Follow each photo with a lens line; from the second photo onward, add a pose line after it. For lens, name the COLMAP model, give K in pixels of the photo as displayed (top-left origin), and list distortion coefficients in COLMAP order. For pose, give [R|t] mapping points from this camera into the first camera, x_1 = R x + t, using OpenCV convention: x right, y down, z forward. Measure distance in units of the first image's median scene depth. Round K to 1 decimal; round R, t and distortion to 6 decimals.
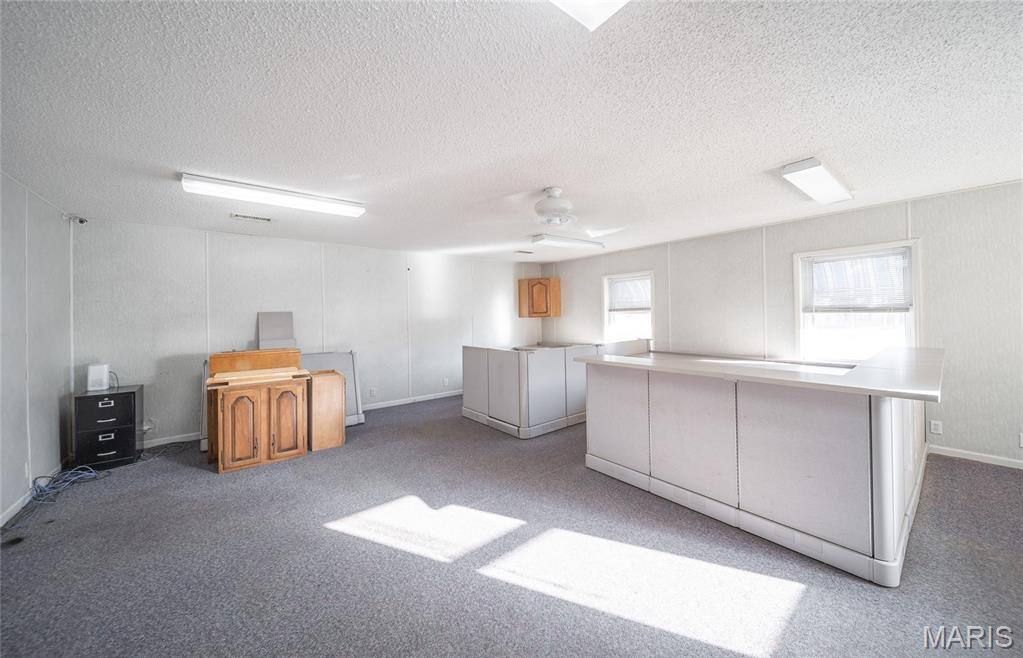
lens RADIAL K [[356.4, 0, 515.6], [0, 356.4, 319.5], [0, 0, 1]] dist [-0.004531, -0.000246]
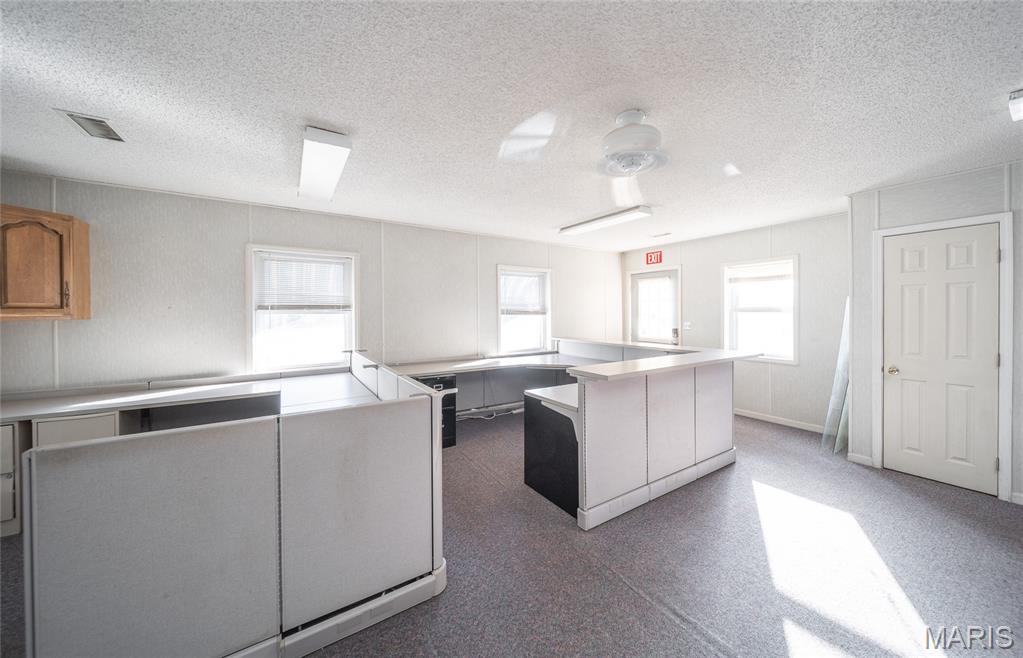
lens RADIAL K [[356.4, 0, 515.1], [0, 356.4, 317.8], [0, 0, 1]] dist [-0.004531, -0.000246]
pose [[0.093120, -0.005570, 0.995639, -0.284875], [0.004231, 0.999978, 0.005199, -0.010044], [-0.995646, 0.003729, 0.093142, 0.583871]]
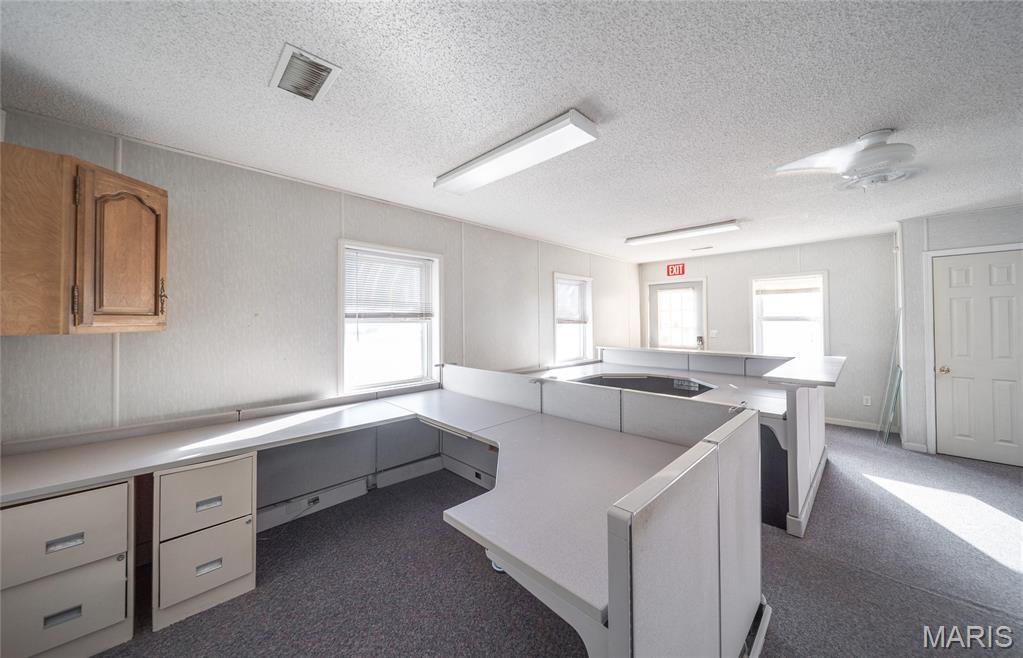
lens RADIAL K [[356.4, 0, 511.1], [0, 356.4, 319.8], [0, 0, 1]] dist [-0.004531, -0.000246]
pose [[-0.101530, 0.015201, 0.994716, -0.253705], [0.006577, 0.999872, -0.014608, -0.010788], [-0.994811, 0.005059, -0.101616, 0.883374]]
